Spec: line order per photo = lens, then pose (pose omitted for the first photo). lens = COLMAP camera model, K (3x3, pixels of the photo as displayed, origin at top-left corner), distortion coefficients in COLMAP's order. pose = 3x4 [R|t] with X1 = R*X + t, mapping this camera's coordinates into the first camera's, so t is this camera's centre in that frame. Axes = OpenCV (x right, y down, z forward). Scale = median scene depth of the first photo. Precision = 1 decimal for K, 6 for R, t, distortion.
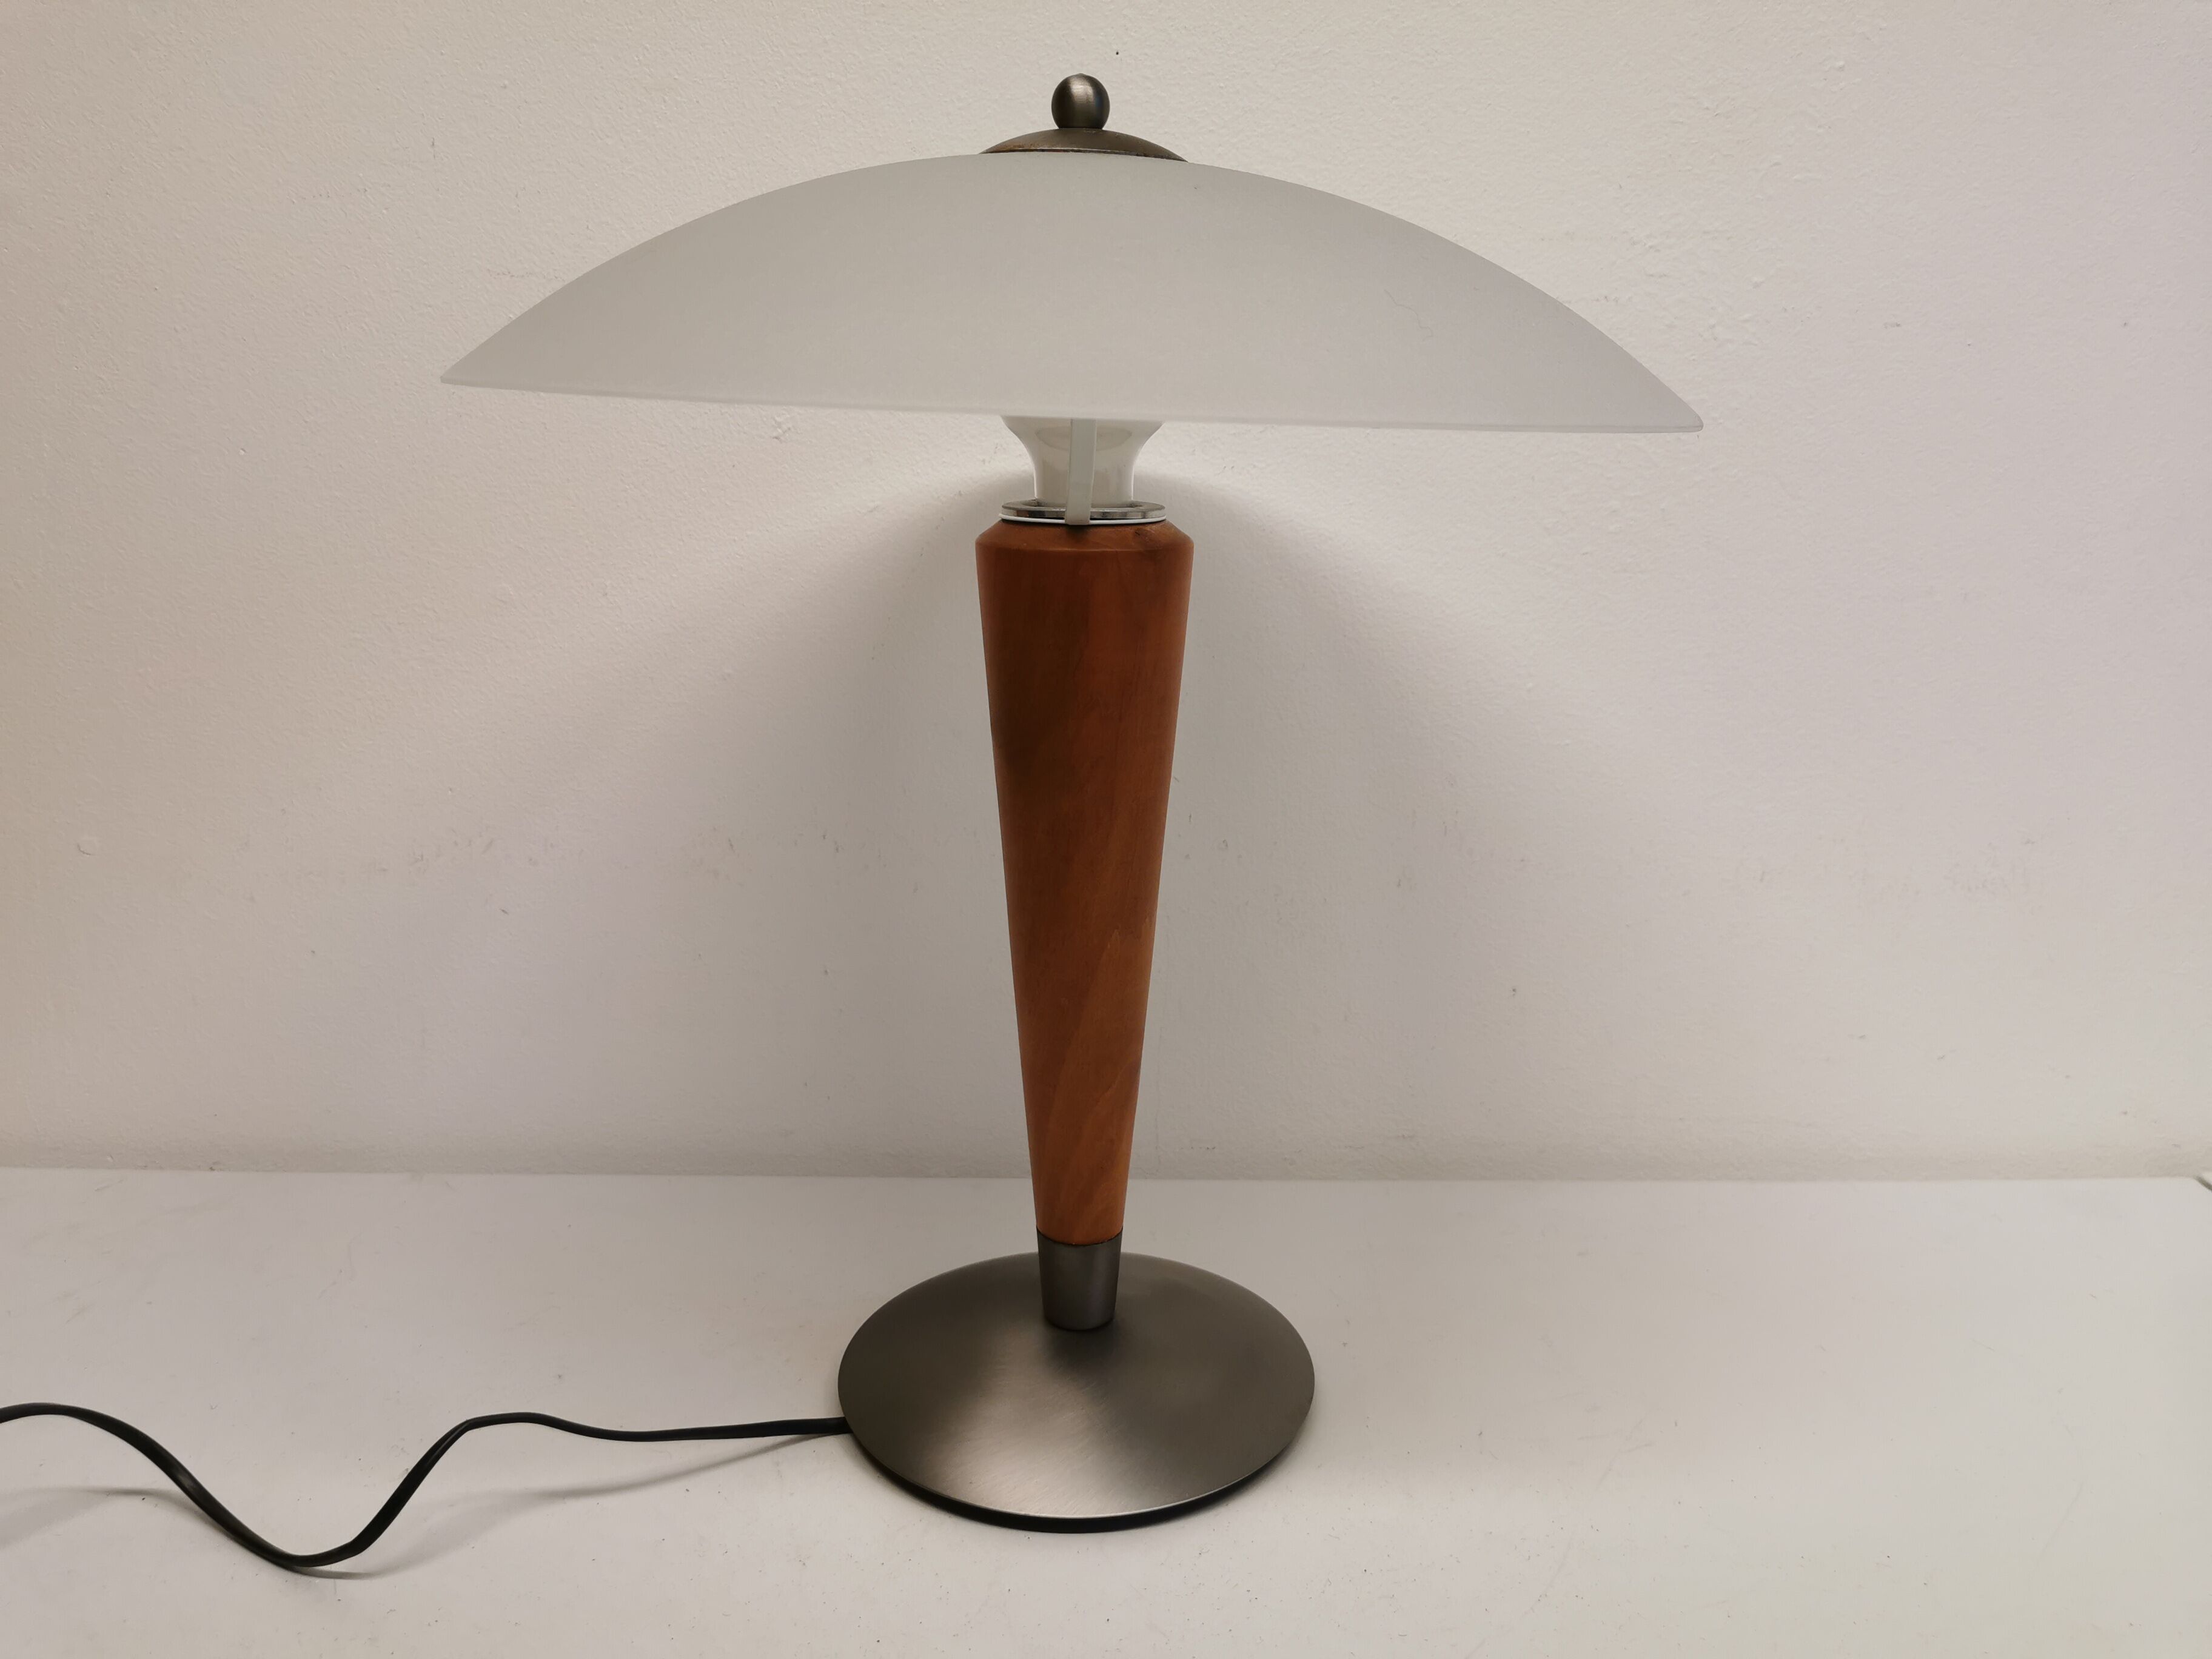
lens RADIAL K [[1765.7, 0, 1108.3], [0, 1765.7, 839.0], [0, 0, 1]] dist [0.040472, -0.075781]
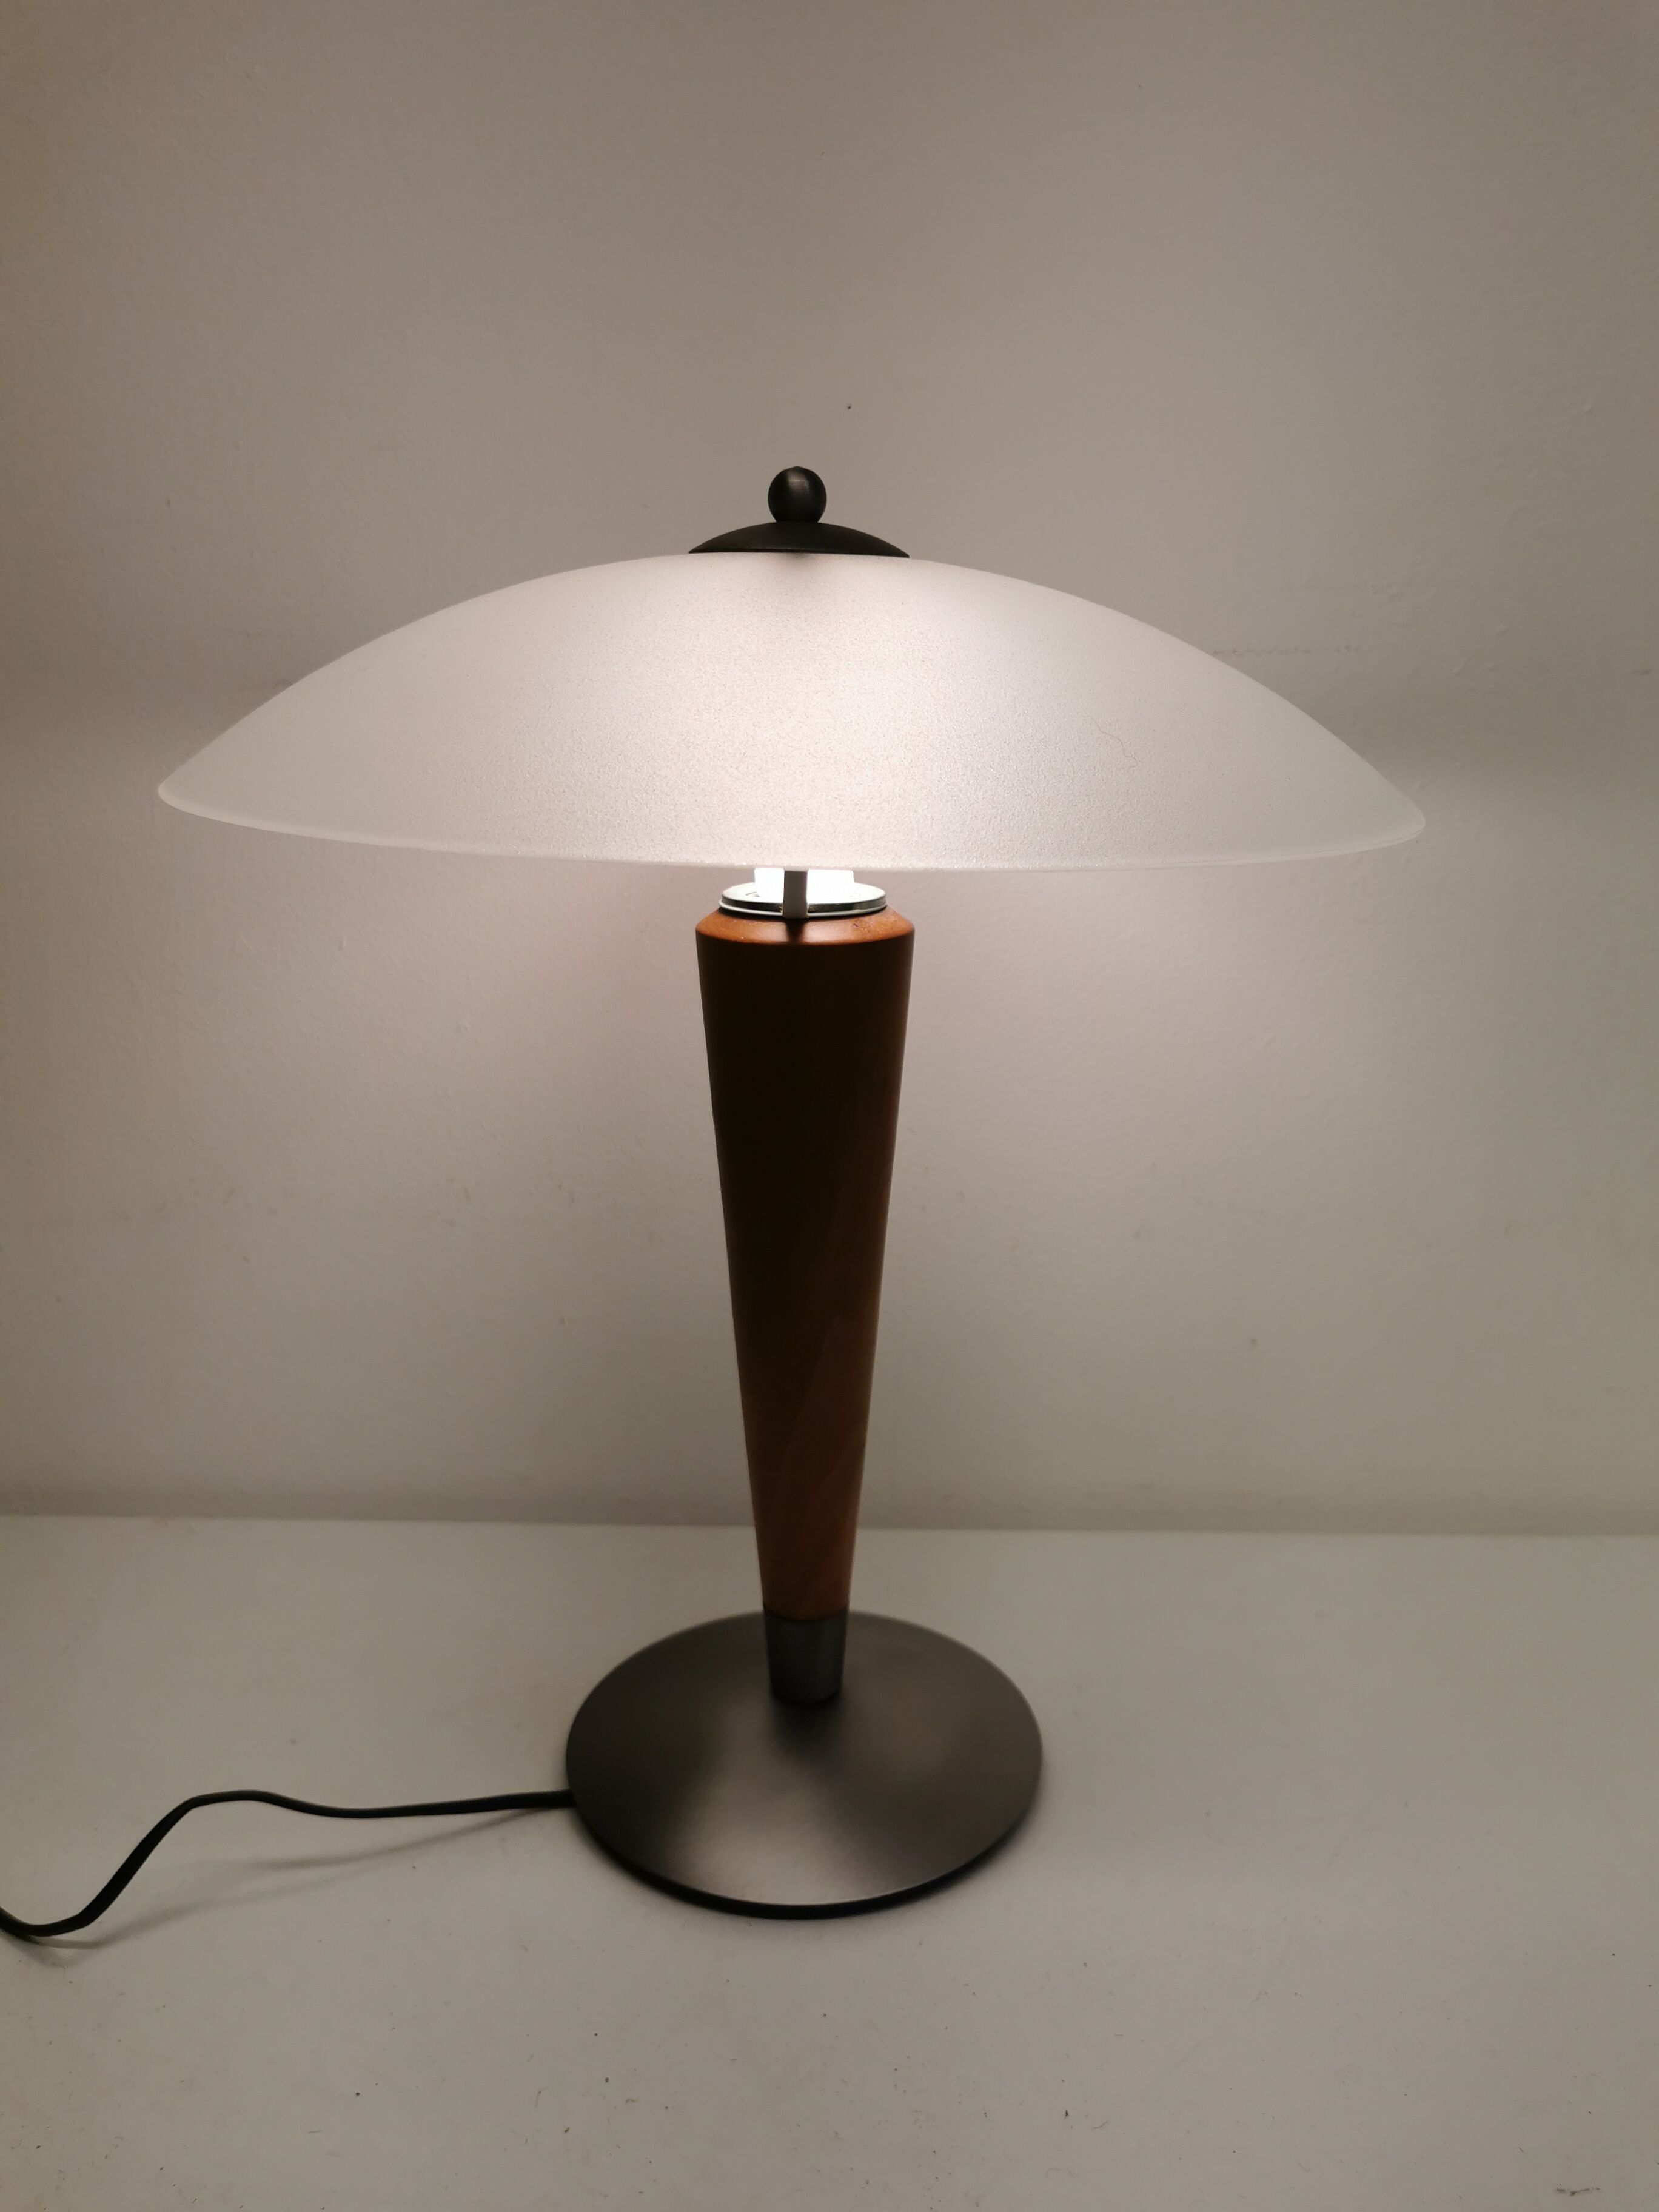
lens RADIAL K [[1765.7, 0, 823.1], [0, 1765.7, 1110.6], [0, 0, 1]] dist [0.040472, -0.075781]
pose [[0.999480, 0.000309, -0.032241, 0.025641], [-0.000050, 0.999968, 0.008028, -0.064438], [0.032243, -0.008023, 0.999448, 0.005071]]
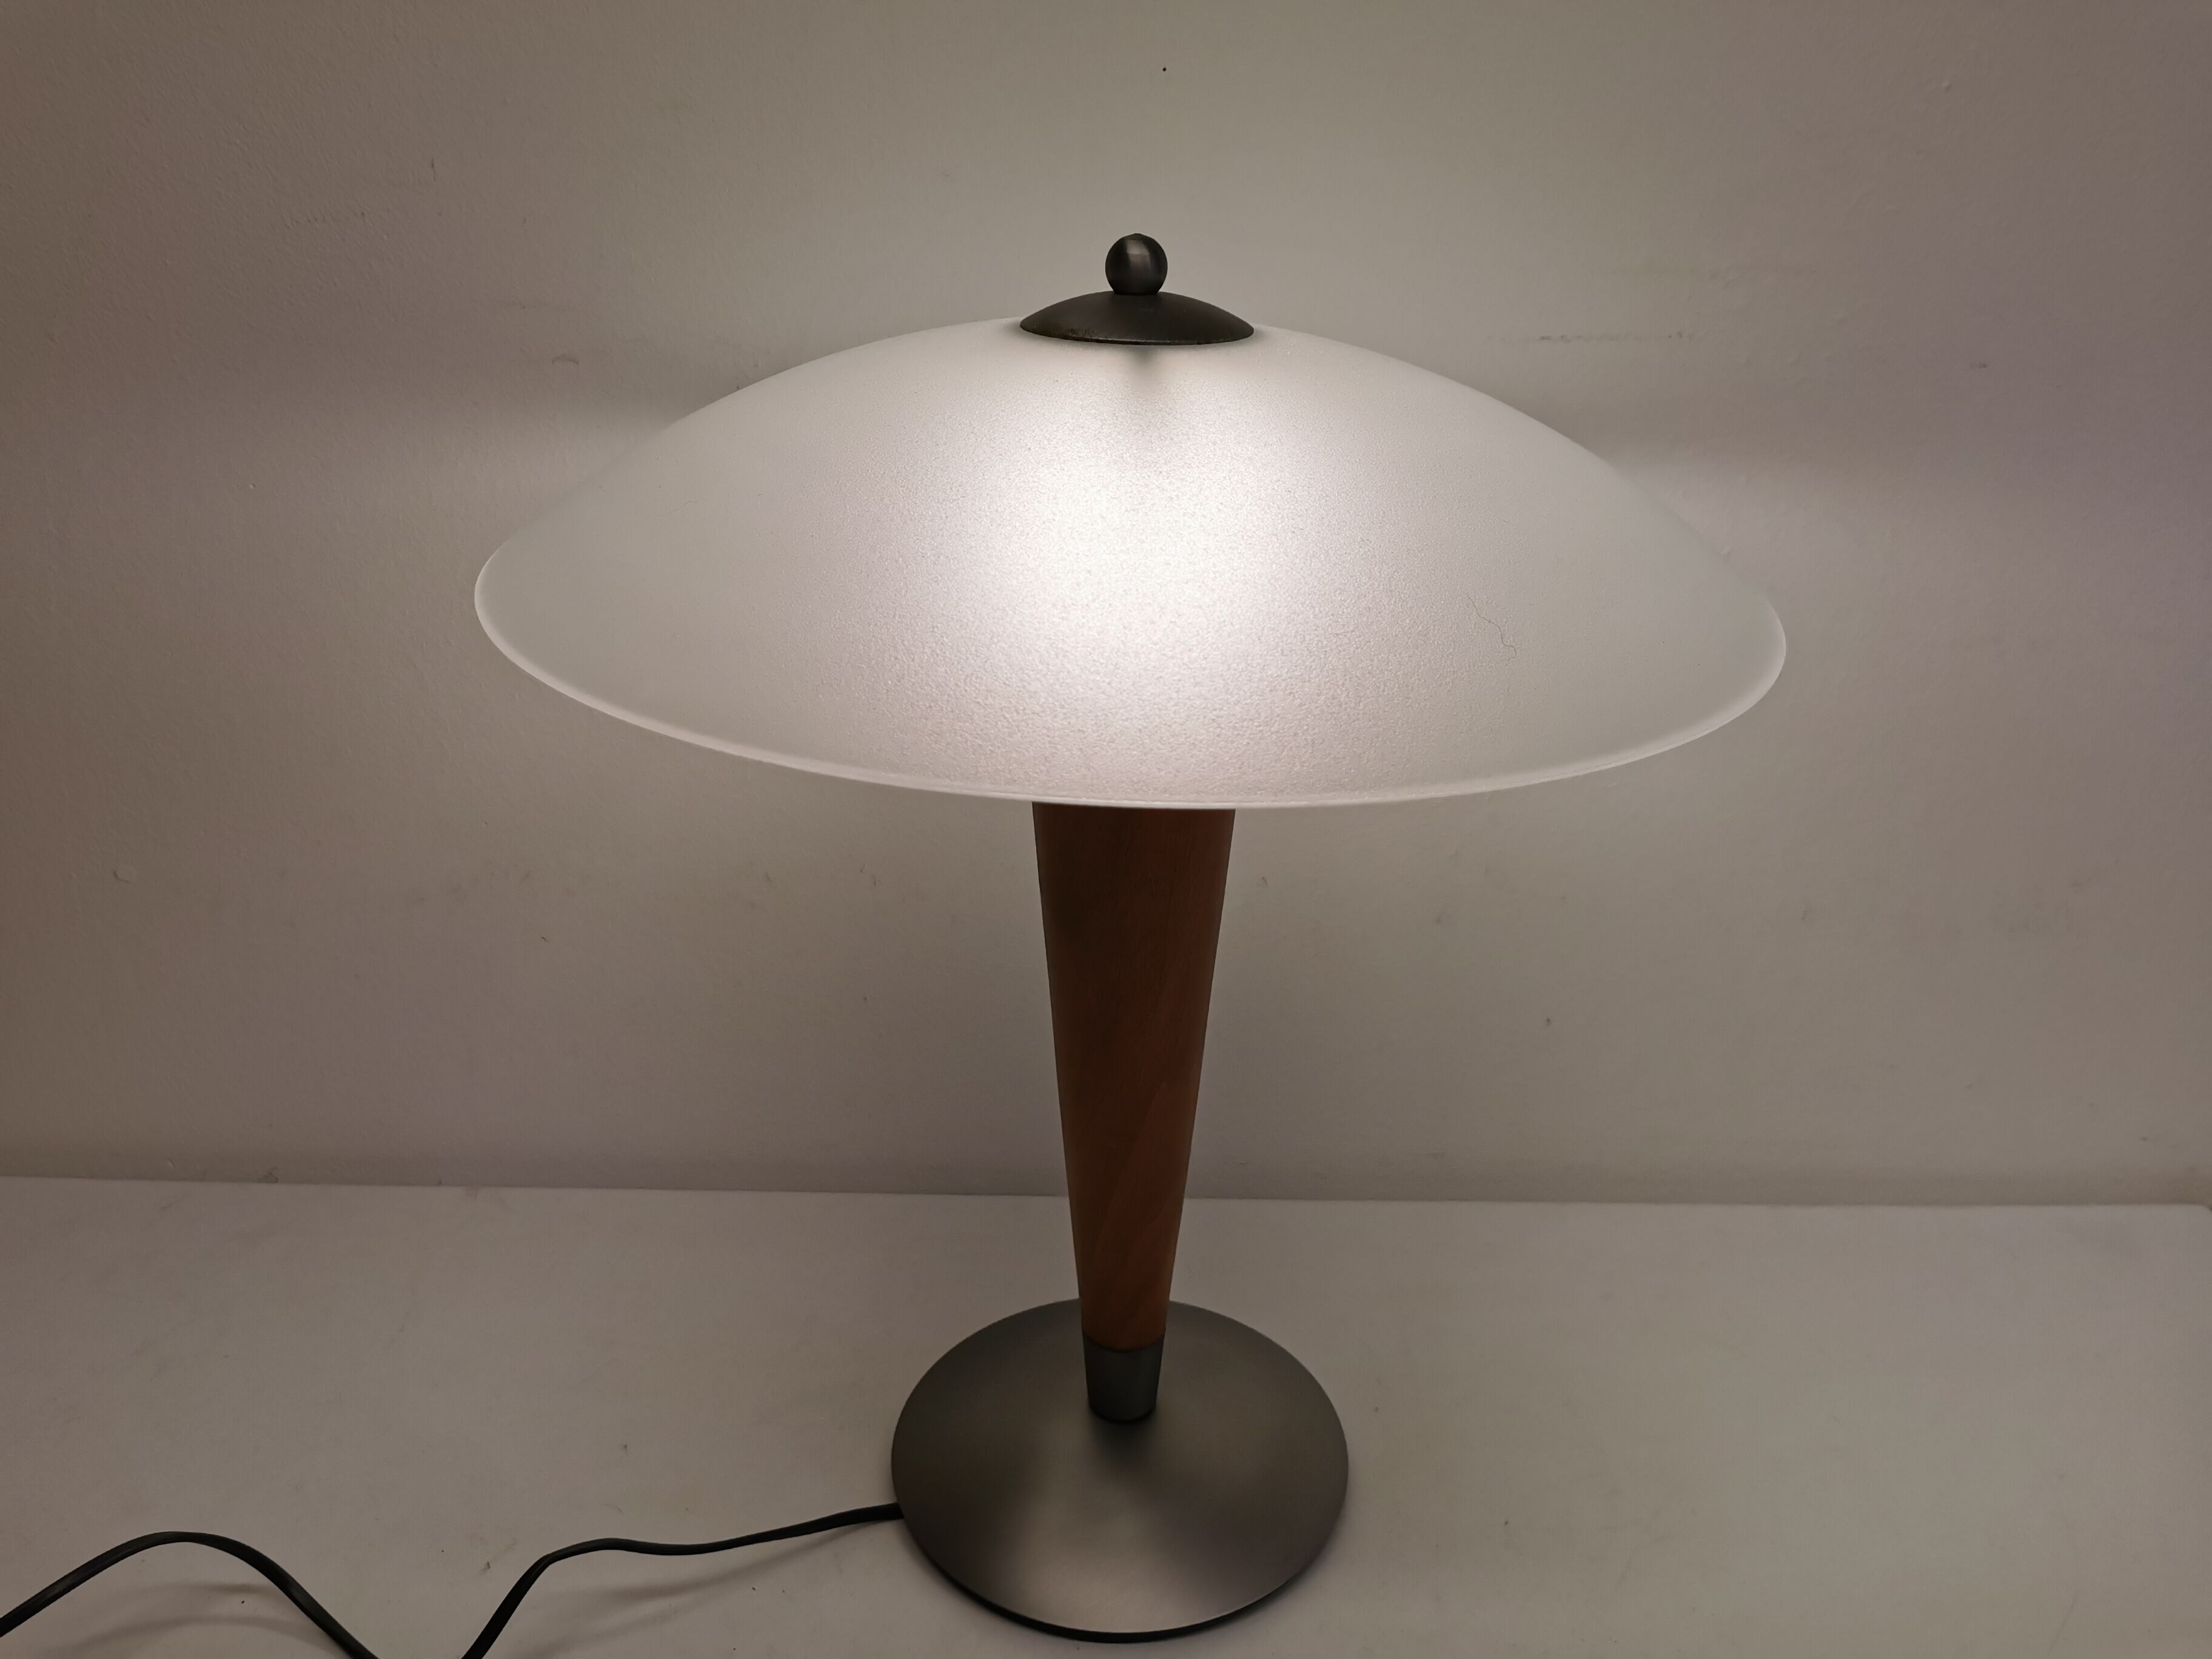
lens RADIAL K [[1765.7, 0, 1108.7], [0, 1765.7, 836.2], [0, 0, 1]] dist [0.040472, -0.075781]
pose [[0.999977, 0.004370, -0.005229, -0.020144], [-0.003507, 0.987915, 0.154955, -0.216062], [0.005843, -0.154933, 0.987908, 0.025431]]
